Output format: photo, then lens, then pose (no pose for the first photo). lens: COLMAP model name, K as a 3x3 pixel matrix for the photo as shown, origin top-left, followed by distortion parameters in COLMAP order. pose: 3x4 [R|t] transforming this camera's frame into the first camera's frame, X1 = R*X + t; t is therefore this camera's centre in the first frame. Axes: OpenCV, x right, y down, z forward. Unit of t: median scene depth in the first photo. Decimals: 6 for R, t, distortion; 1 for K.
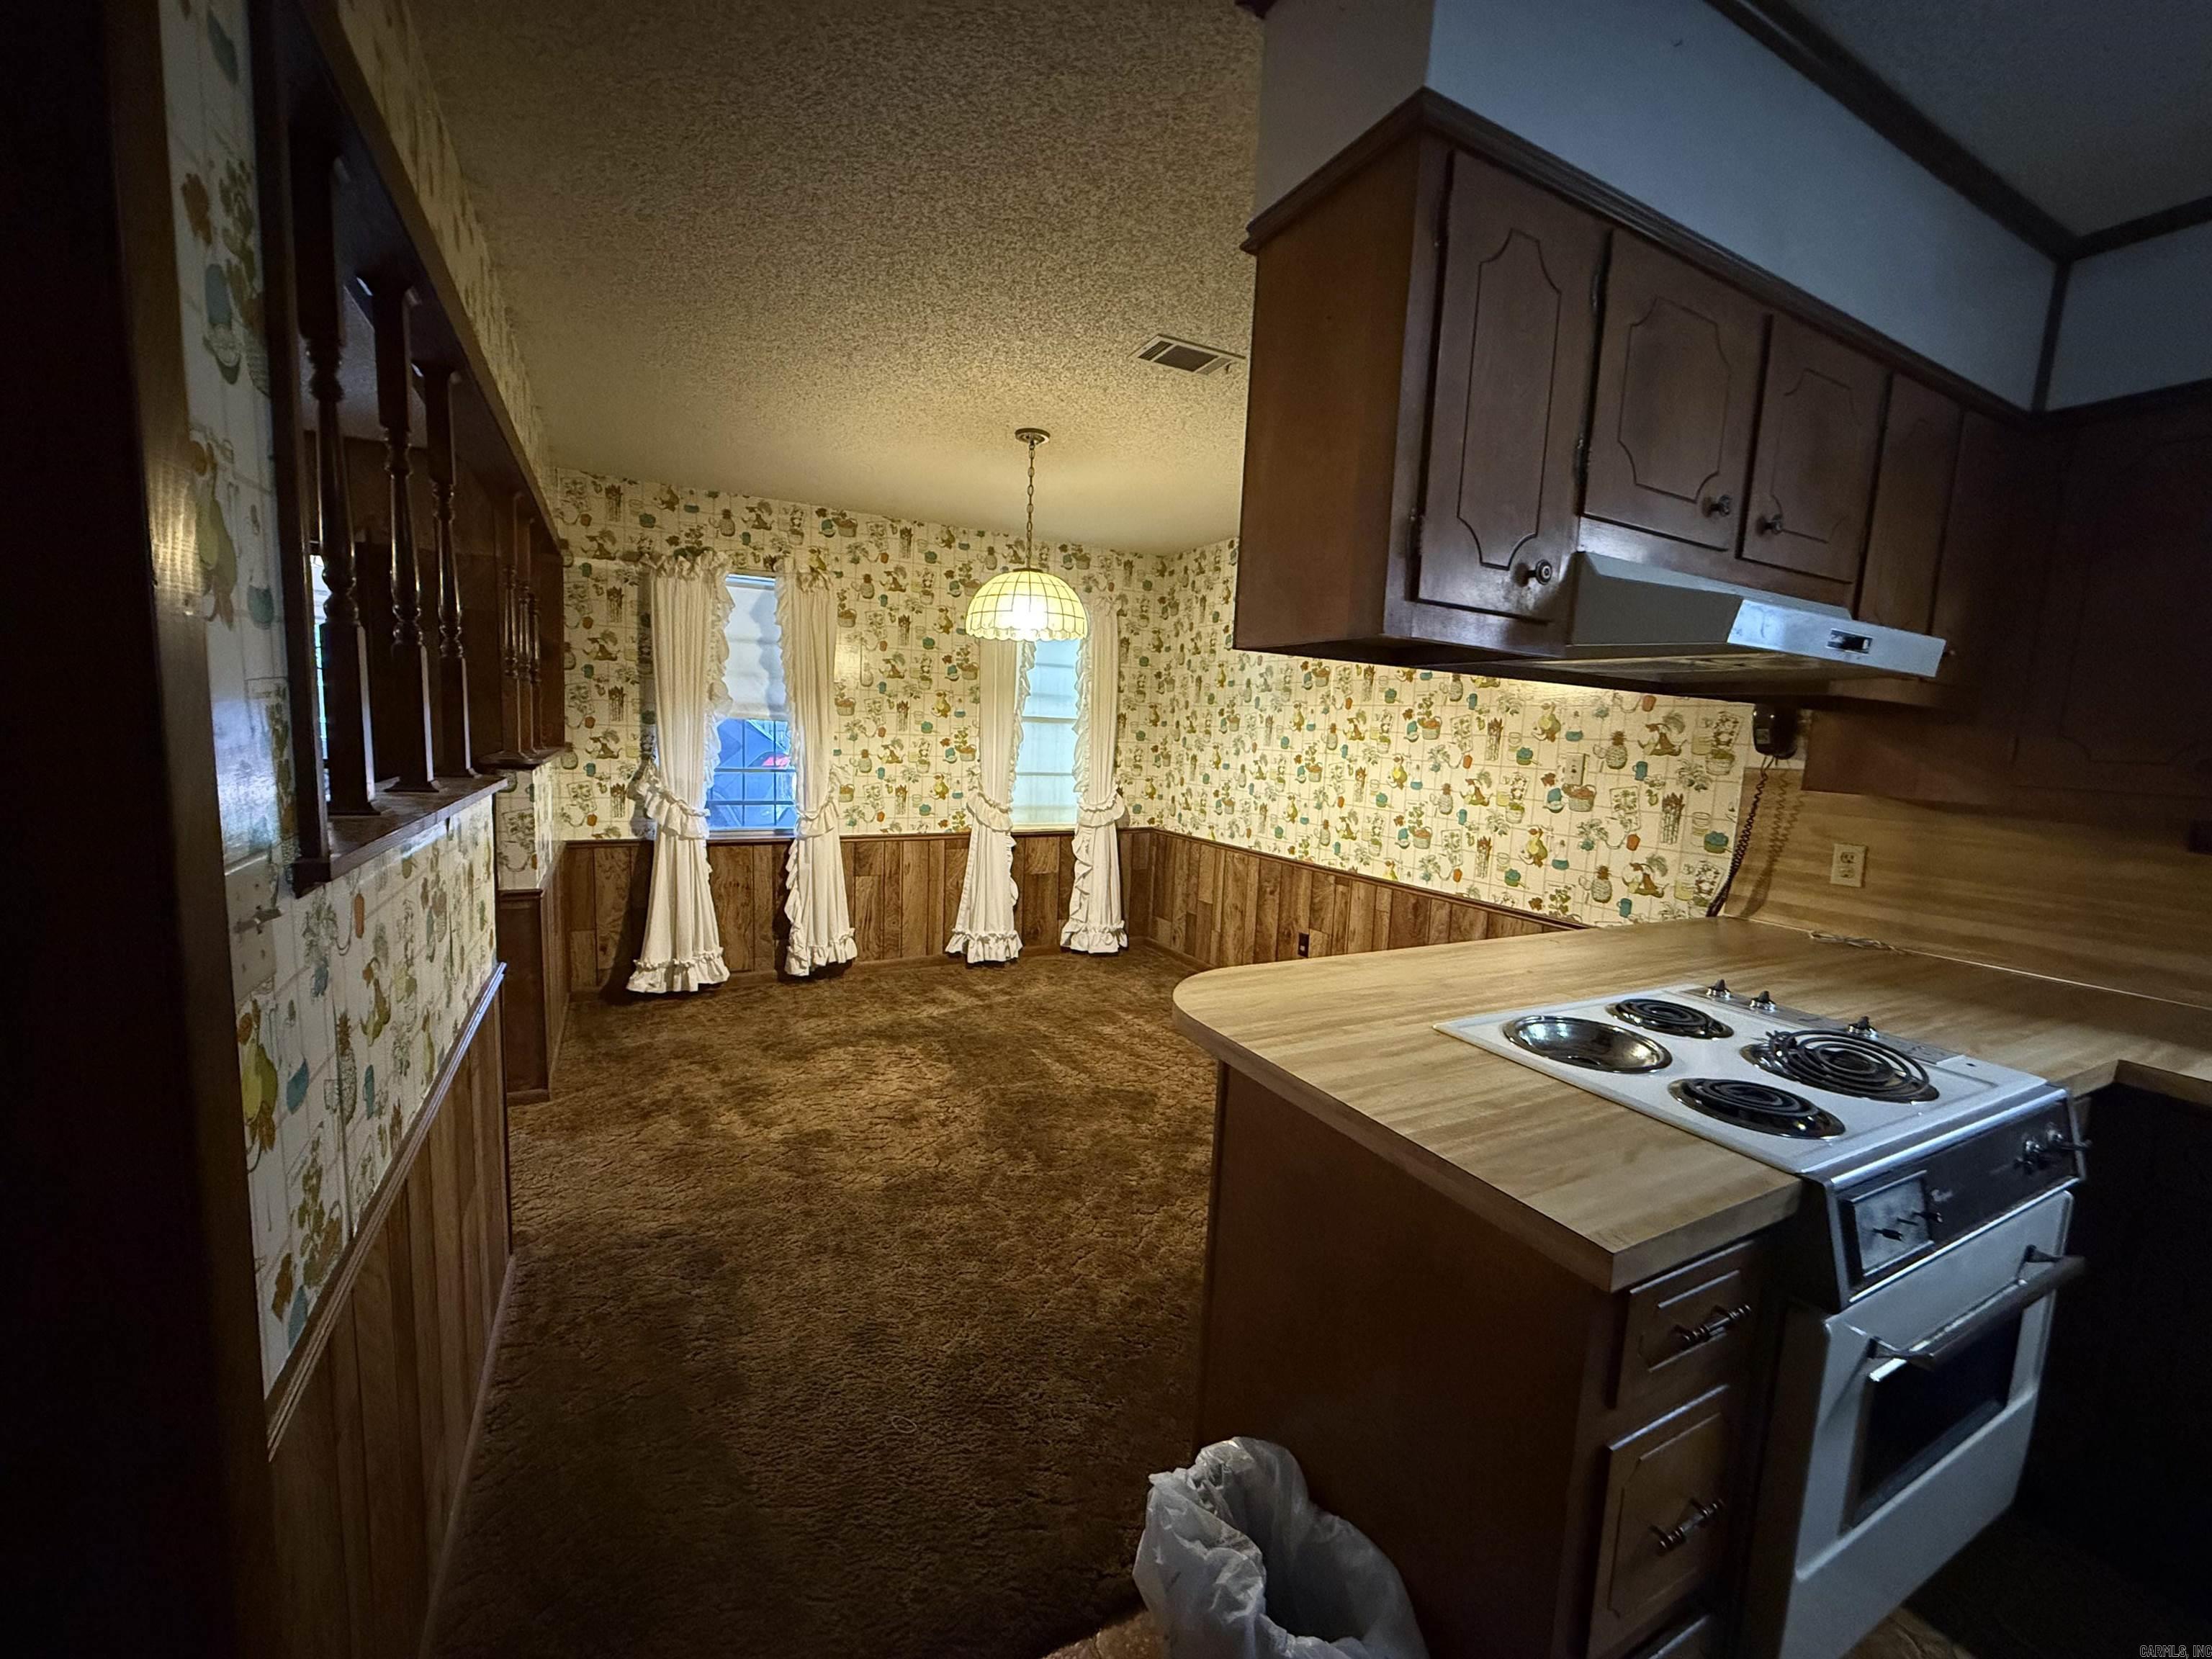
lens RADIAL K [[875.7, 0, 1107.2], [0, 875.7, 835.0], [0, 0, 1]] dist [-0.000211, -0.000258]
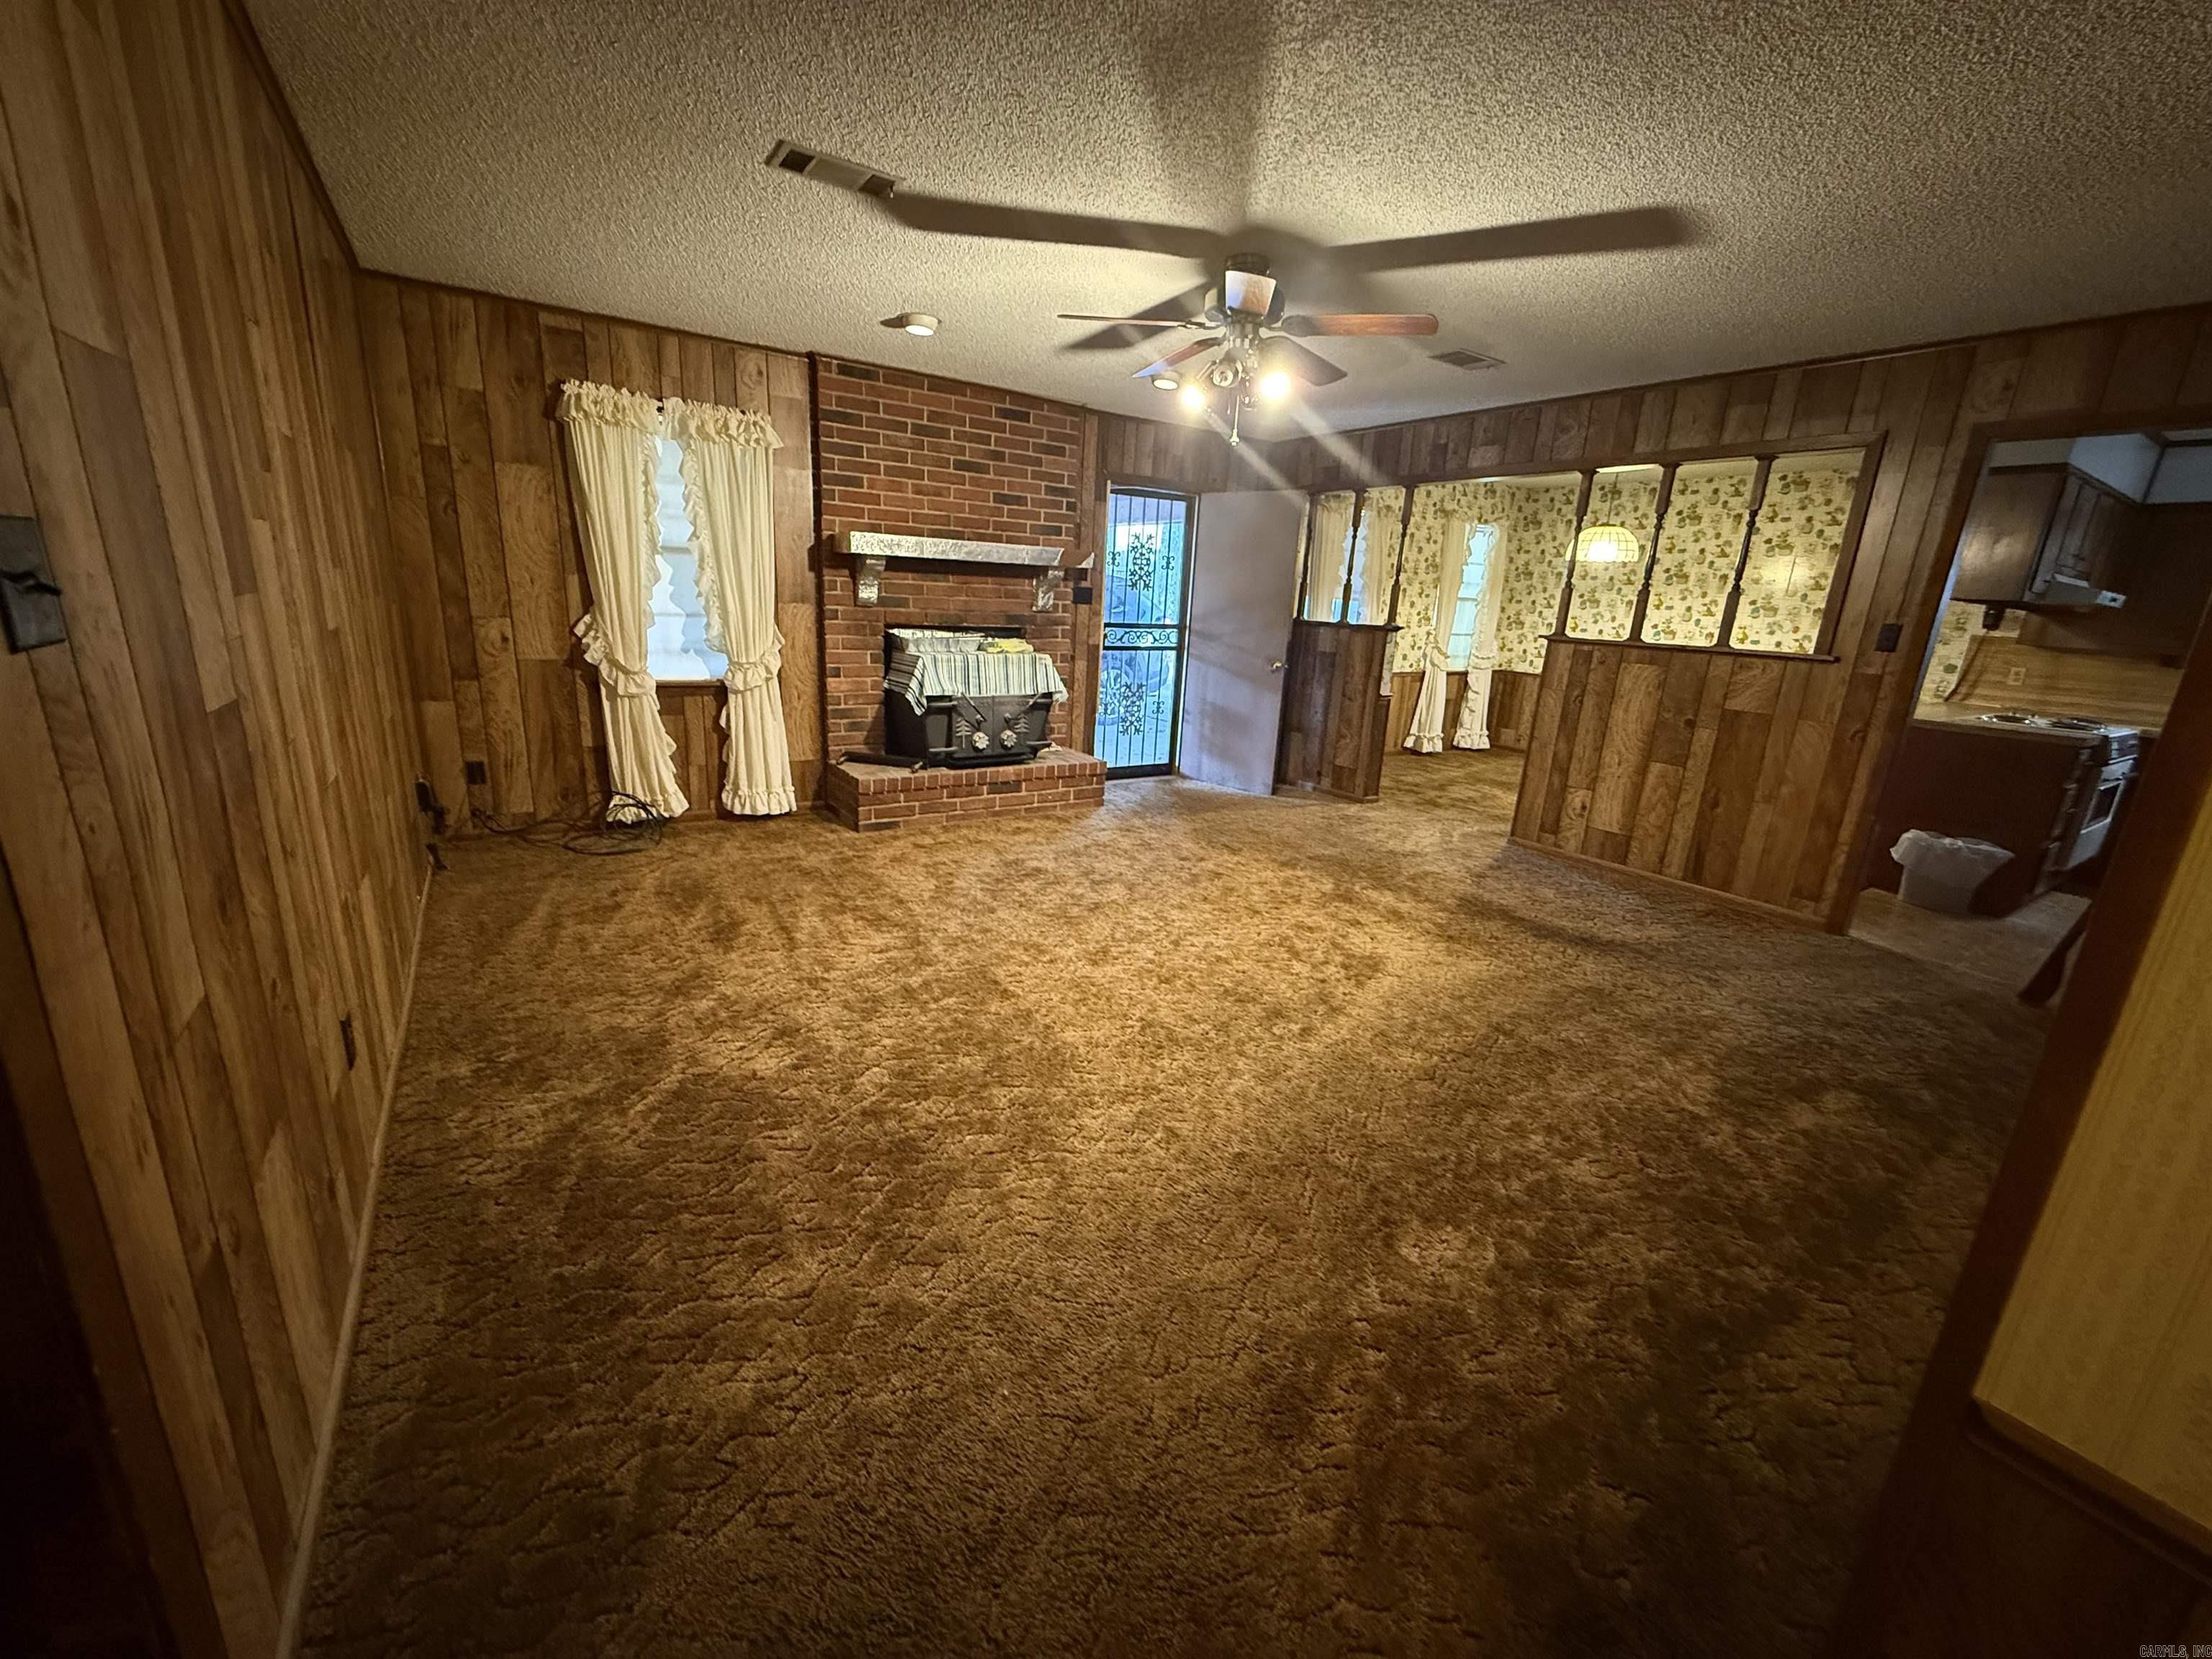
lens RADIAL K [[875.7, 0, 1101.3], [0, 875.7, 831.1], [0, 0, 1]] dist [-0.000211, -0.000258]
pose [[0.995315, -0.018411, 0.094915, -1.075172], [0.003465, 0.987863, 0.155289, 0.040710], [-0.096622, -0.154233, 0.983299, -0.671019]]
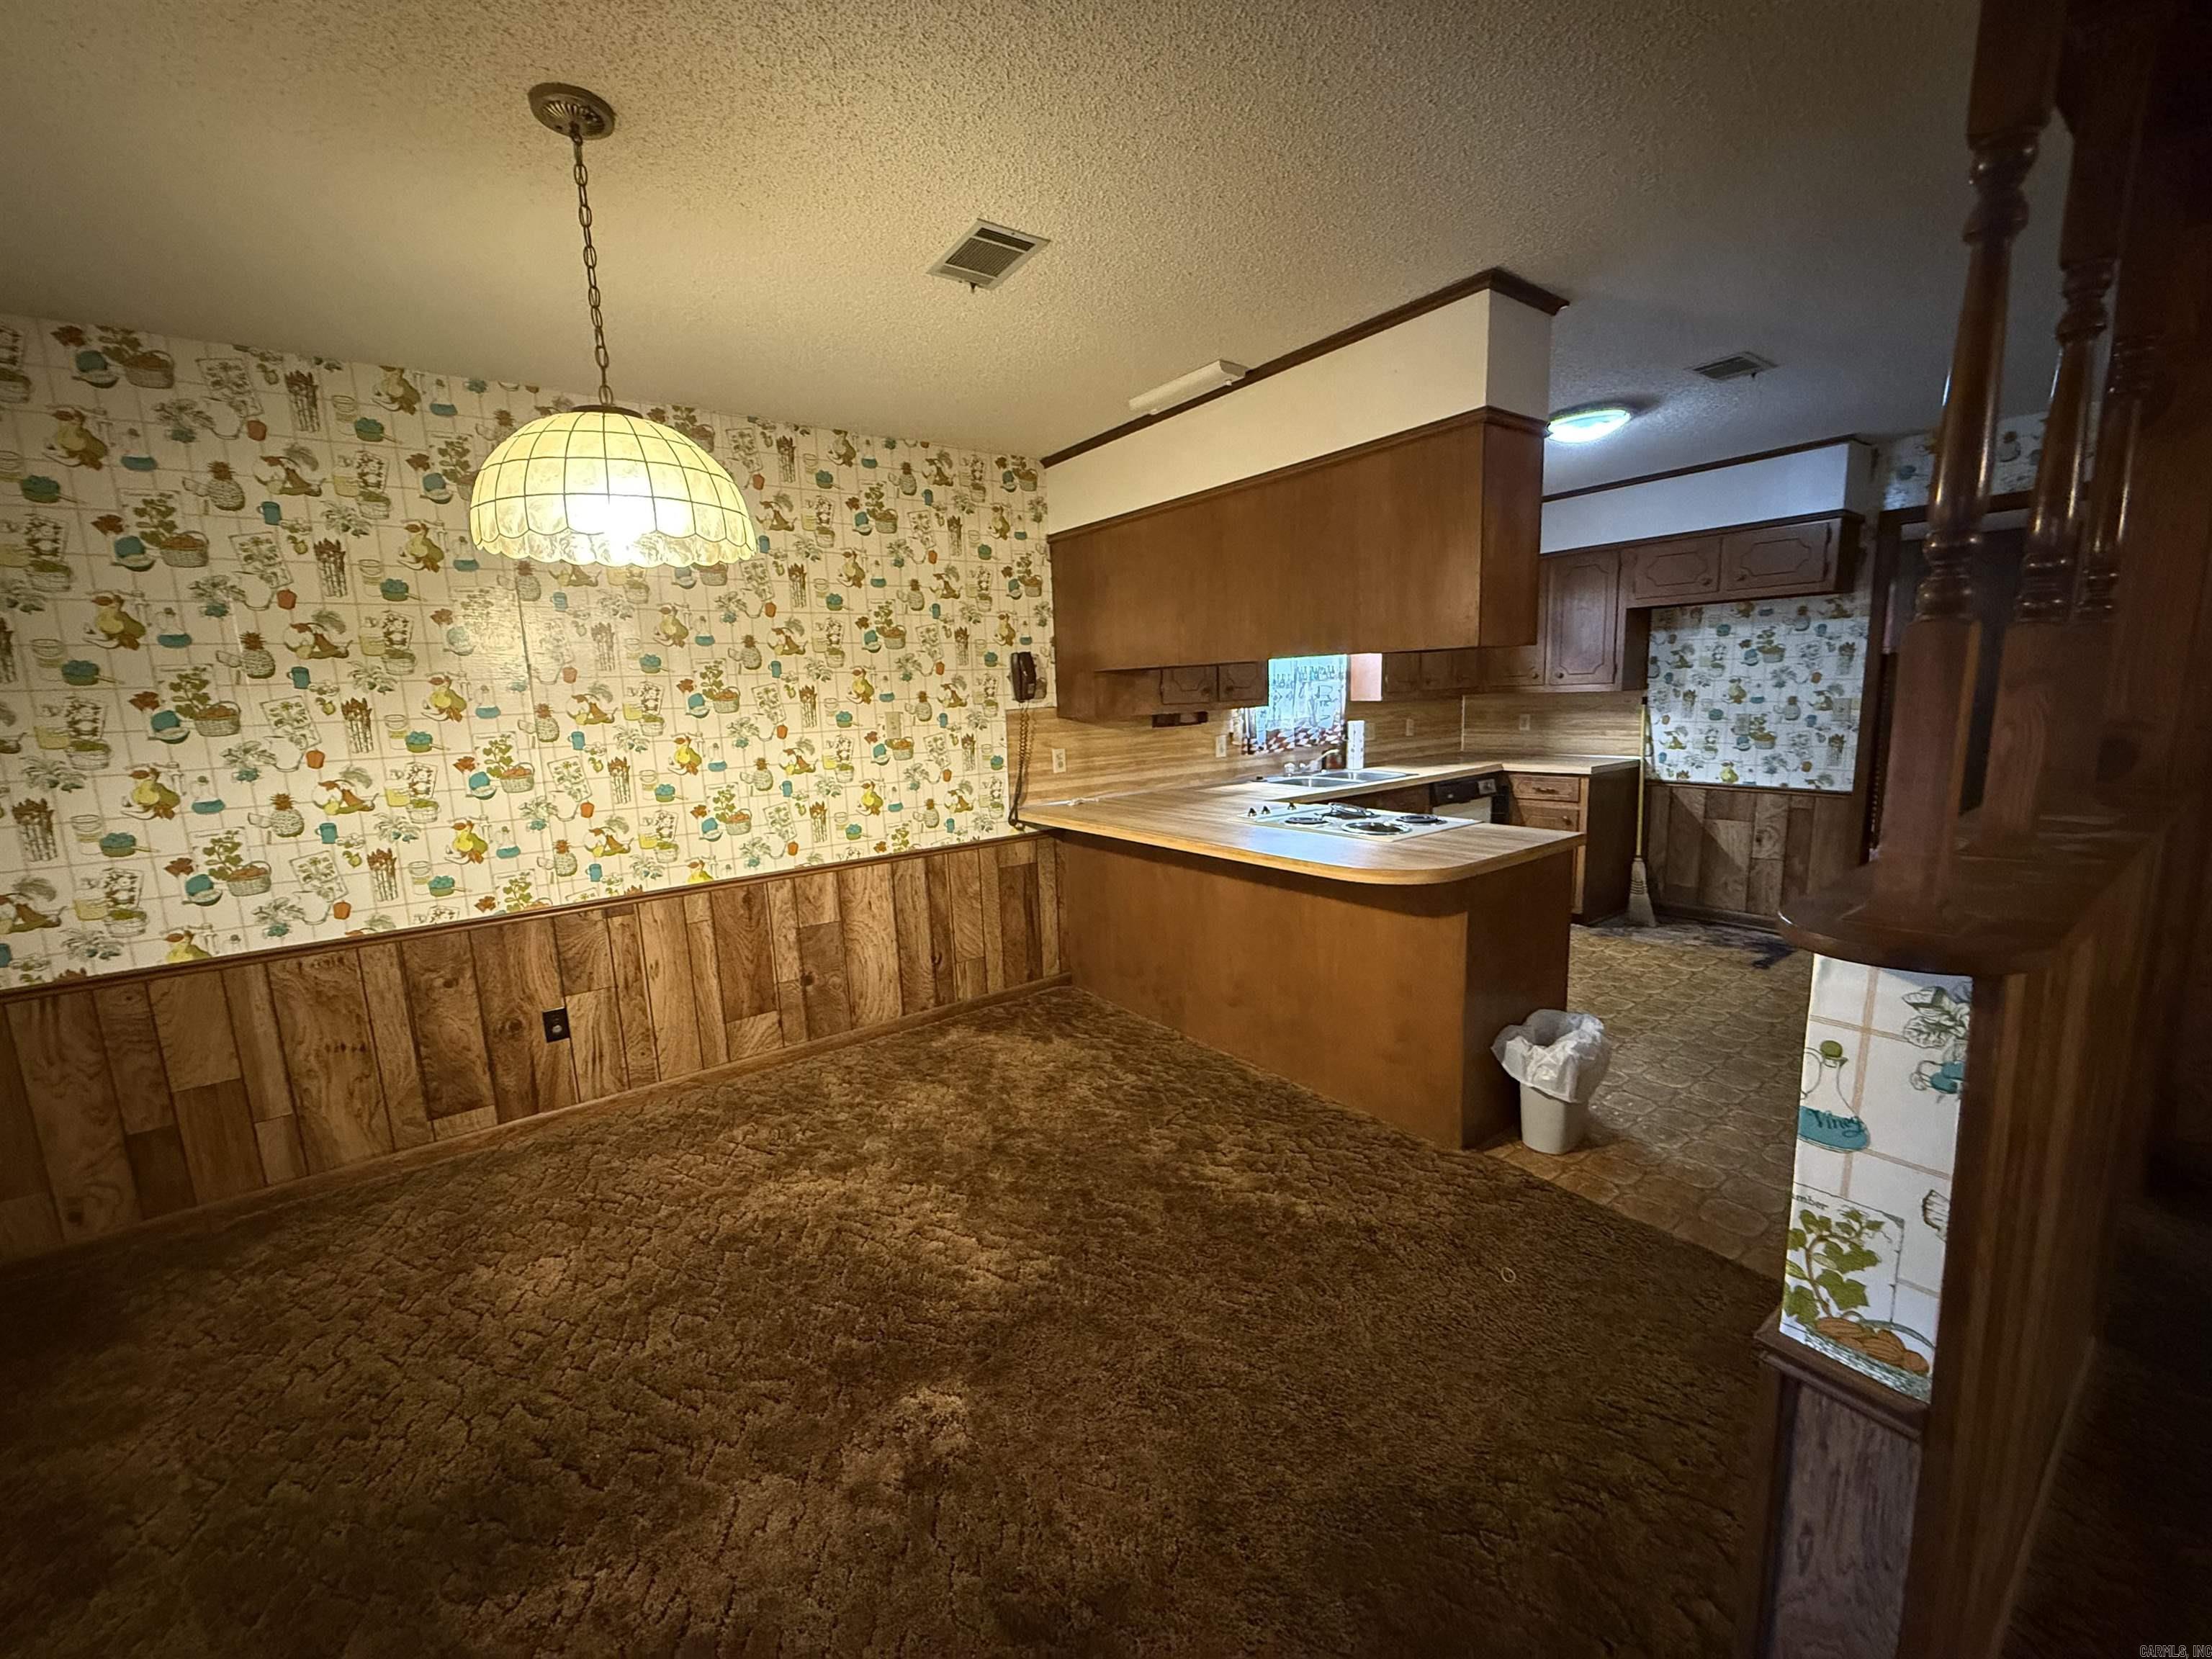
lens RADIAL K [[875.7, 0, 1109.8], [0, 875.7, 825.0], [0, 0, 1]] dist [-0.000211, -0.000258]
pose [[-0.147544, -0.201199, 0.968375, -0.499609], [0.144760, 0.964154, 0.222378, -0.122454], [-0.978405, 0.172992, -0.113129, 0.643167]]
